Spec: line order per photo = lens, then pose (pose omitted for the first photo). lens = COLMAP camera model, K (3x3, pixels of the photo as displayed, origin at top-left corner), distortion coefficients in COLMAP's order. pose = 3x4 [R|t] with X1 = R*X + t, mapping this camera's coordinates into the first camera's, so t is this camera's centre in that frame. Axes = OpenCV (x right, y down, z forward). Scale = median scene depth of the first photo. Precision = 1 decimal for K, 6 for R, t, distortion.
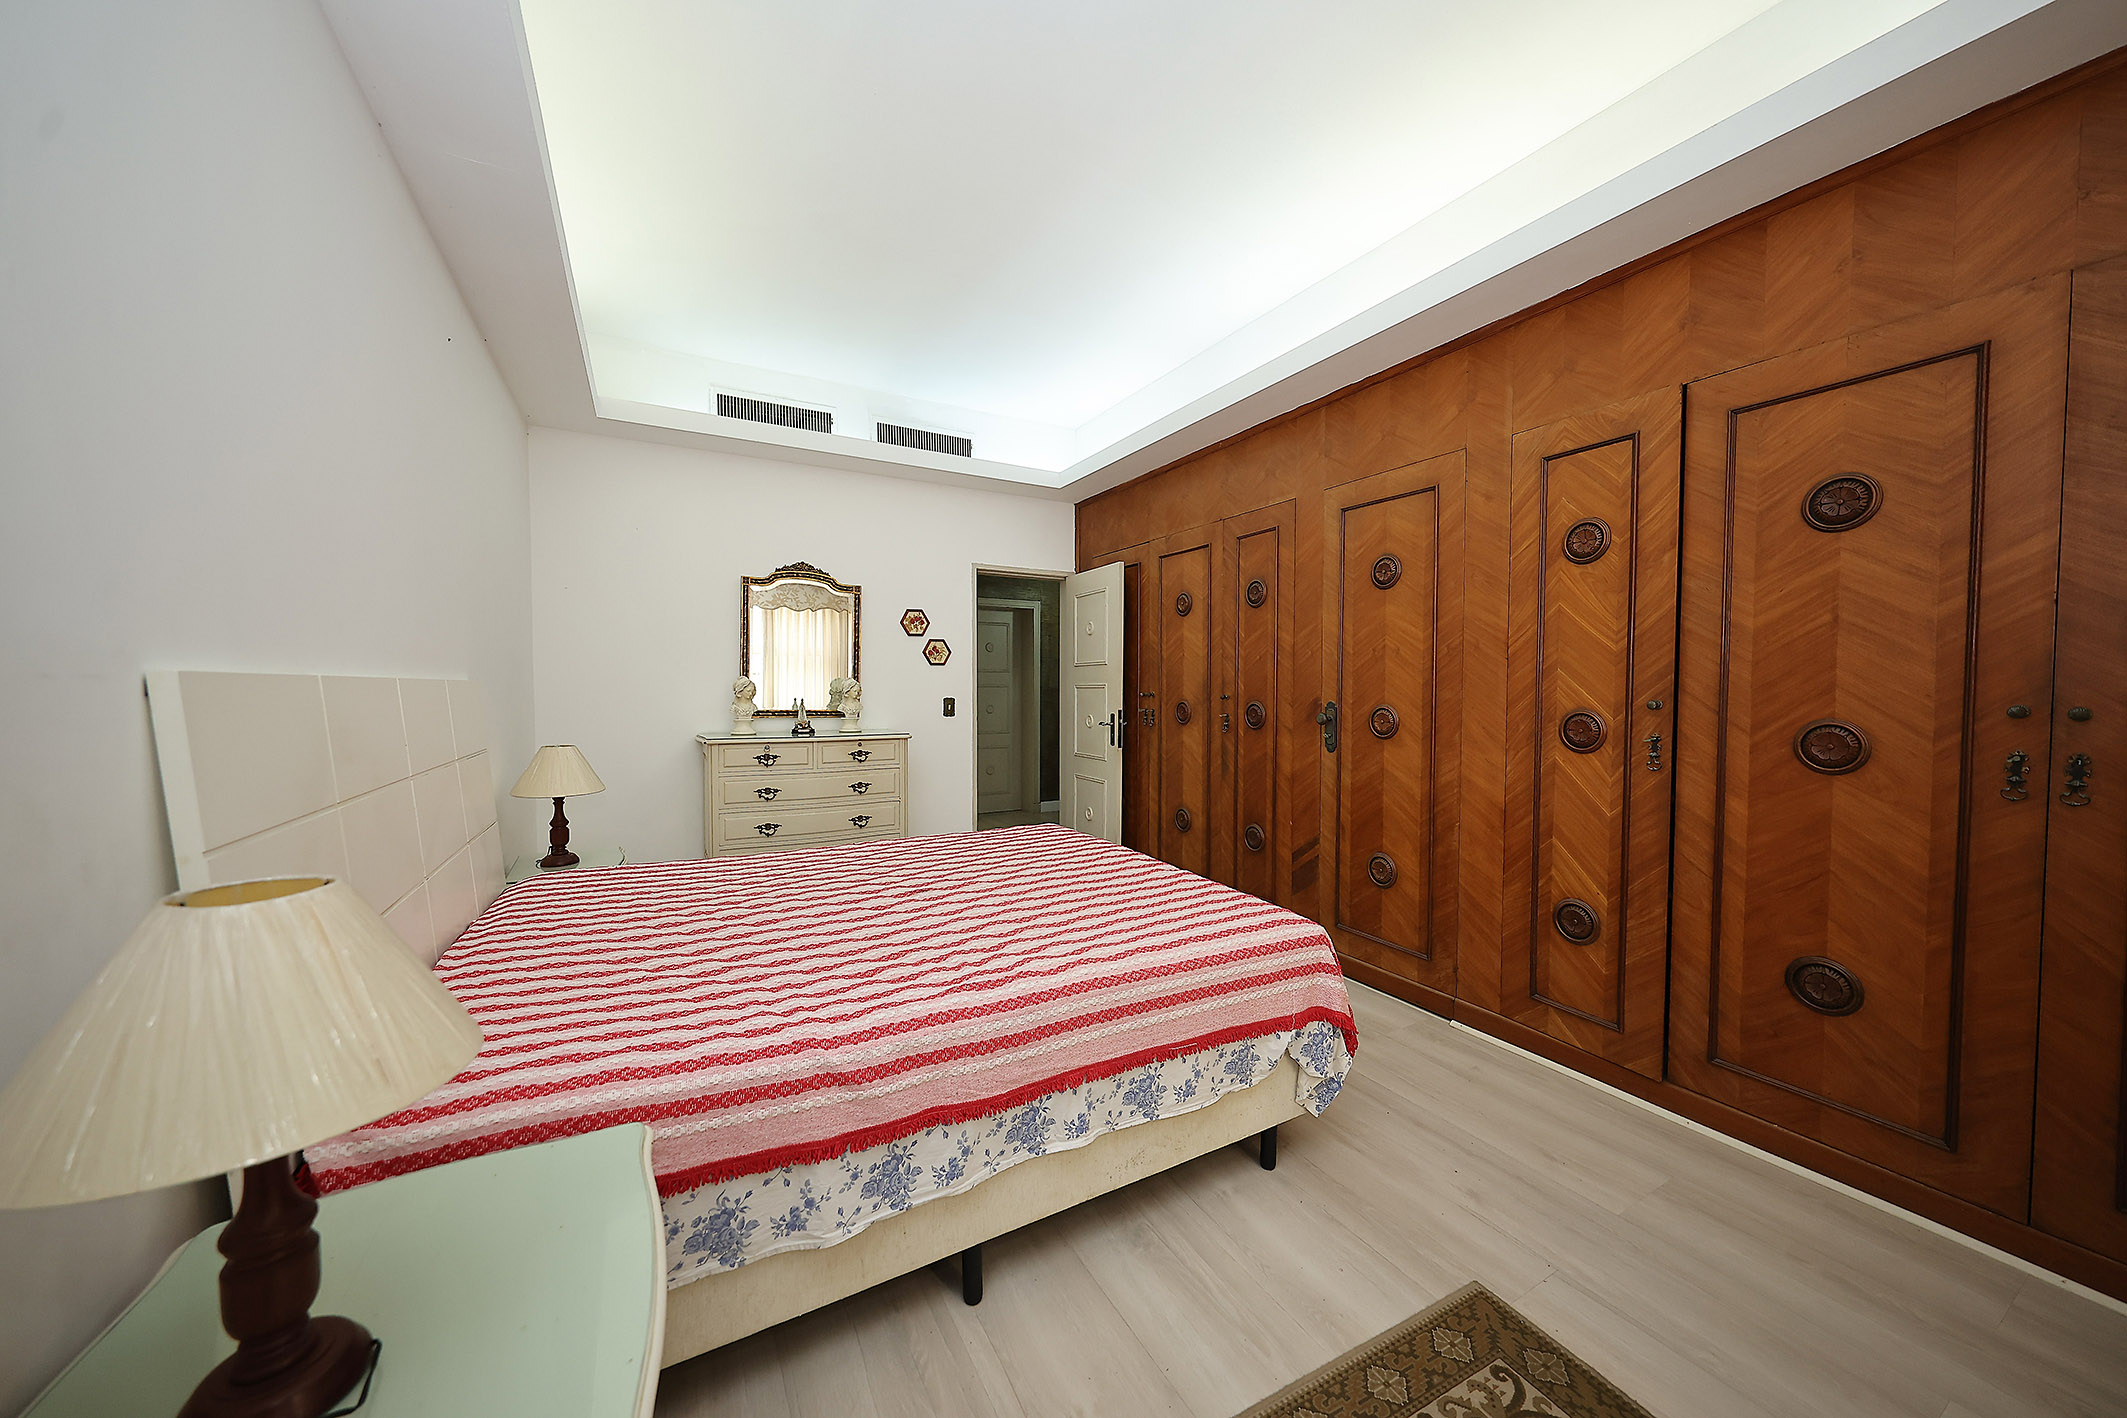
lens RADIAL K [[710.6, 0, 1068.1], [0, 710.6, 705.9], [0, 0, 1]] dist [0.002868, 0.000041]
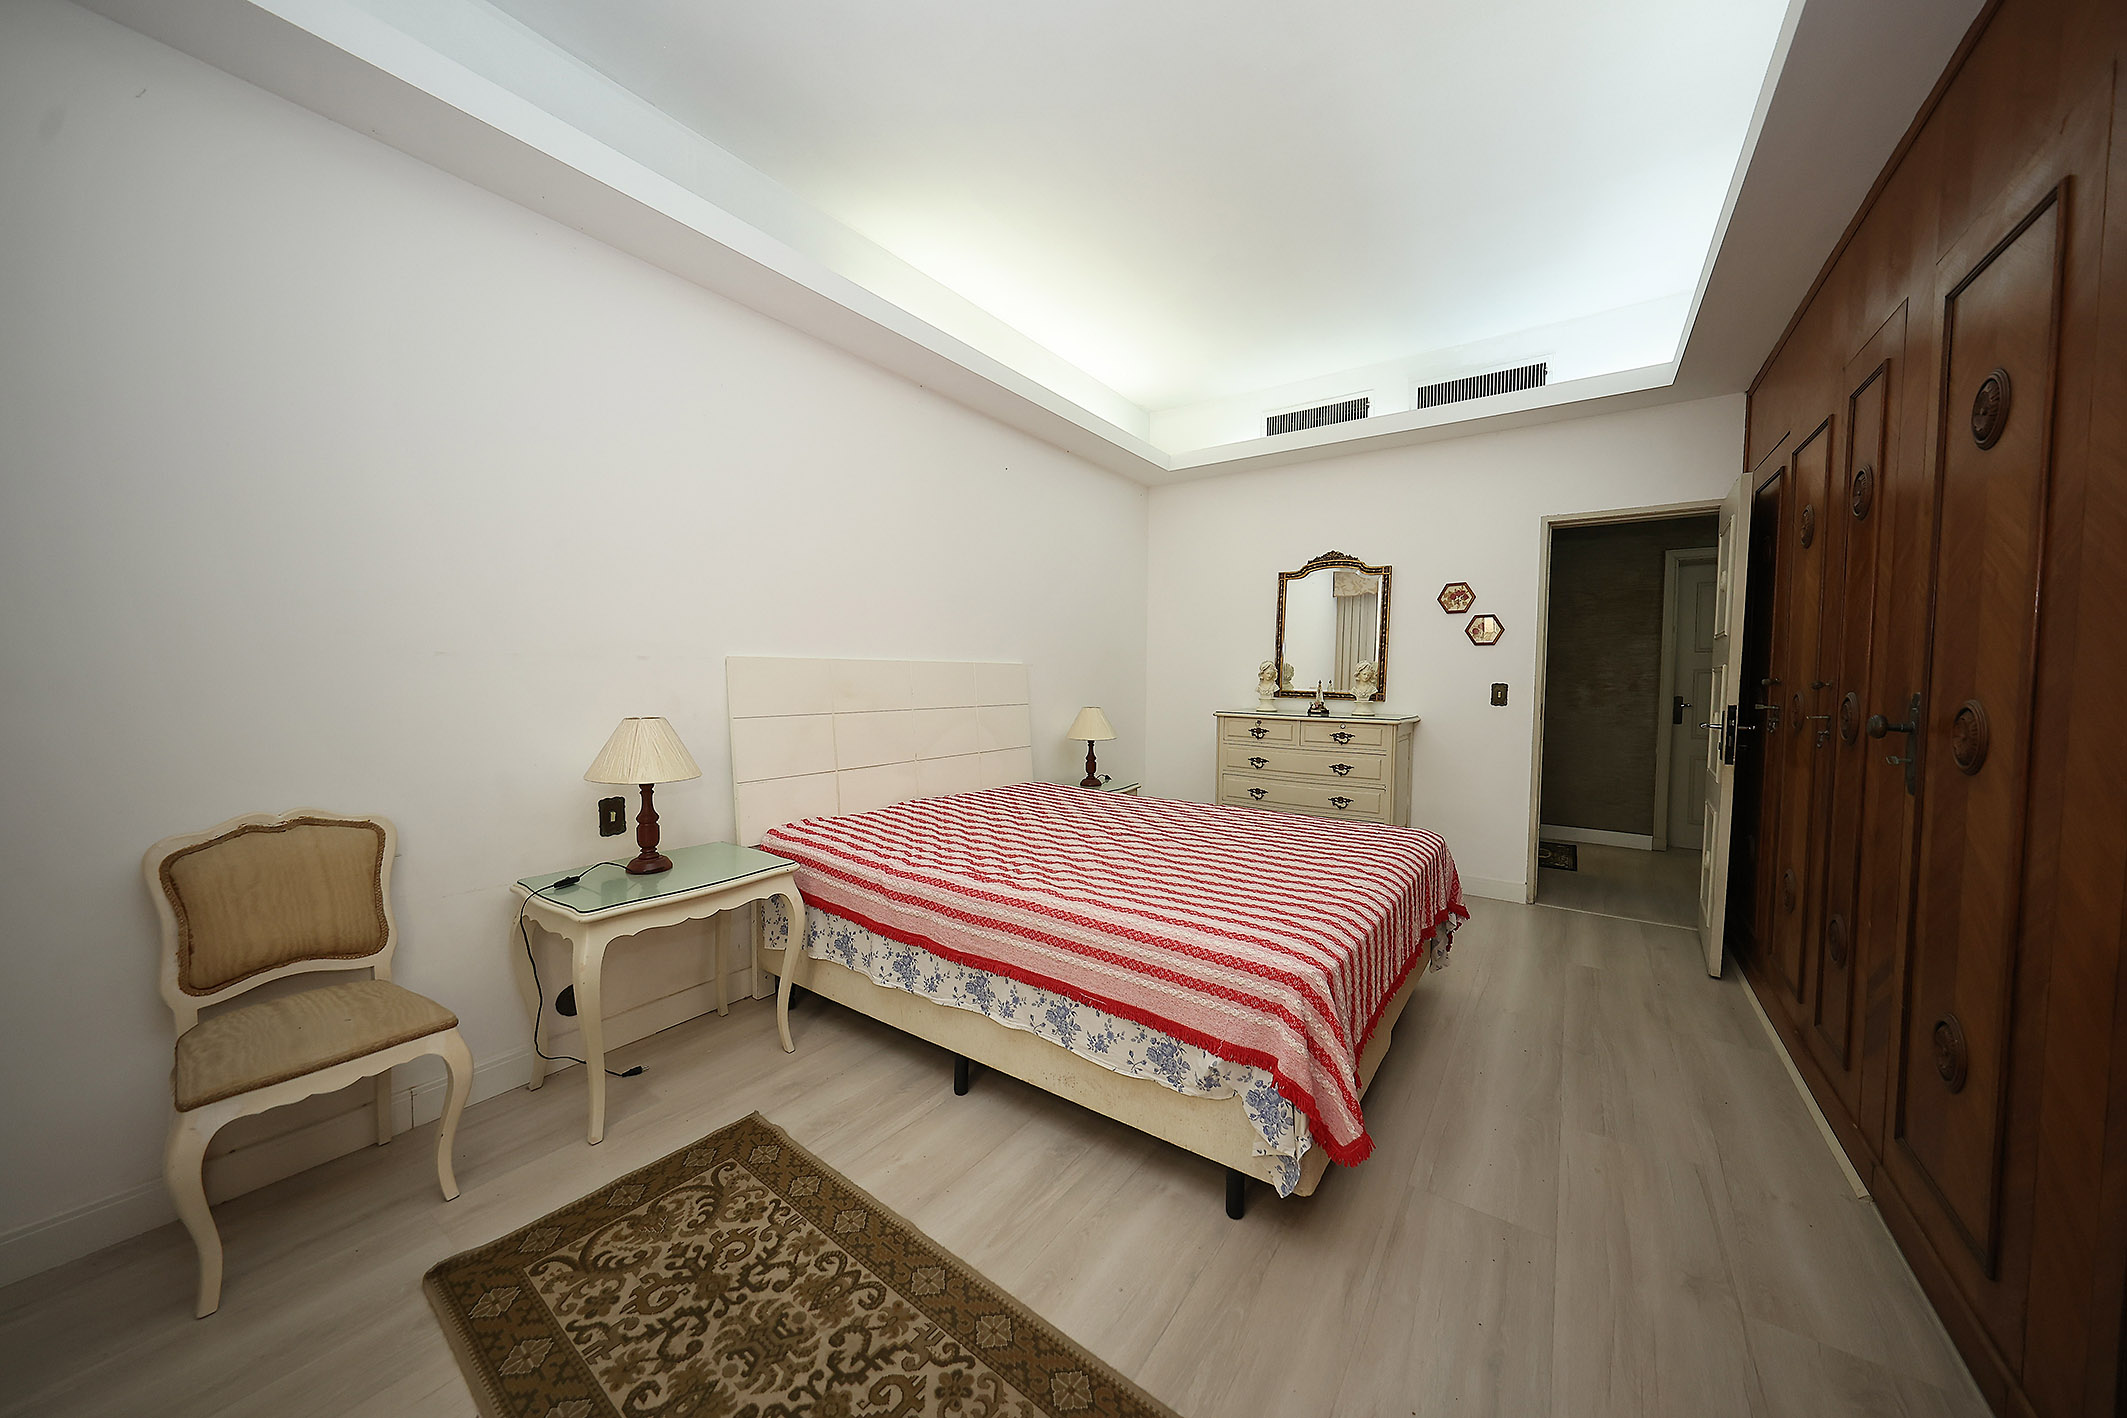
lens RADIAL K [[710.6, 0, 1066.9], [0, 710.6, 706.6], [0, 0, 1]] dist [0.002868, 0.000041]
pose [[0.452022, 0.044462, -0.890898, 0.598479], [-0.031610, 0.998928, 0.033815, 0.005656], [0.891447, 0.012876, 0.452943, 0.269392]]
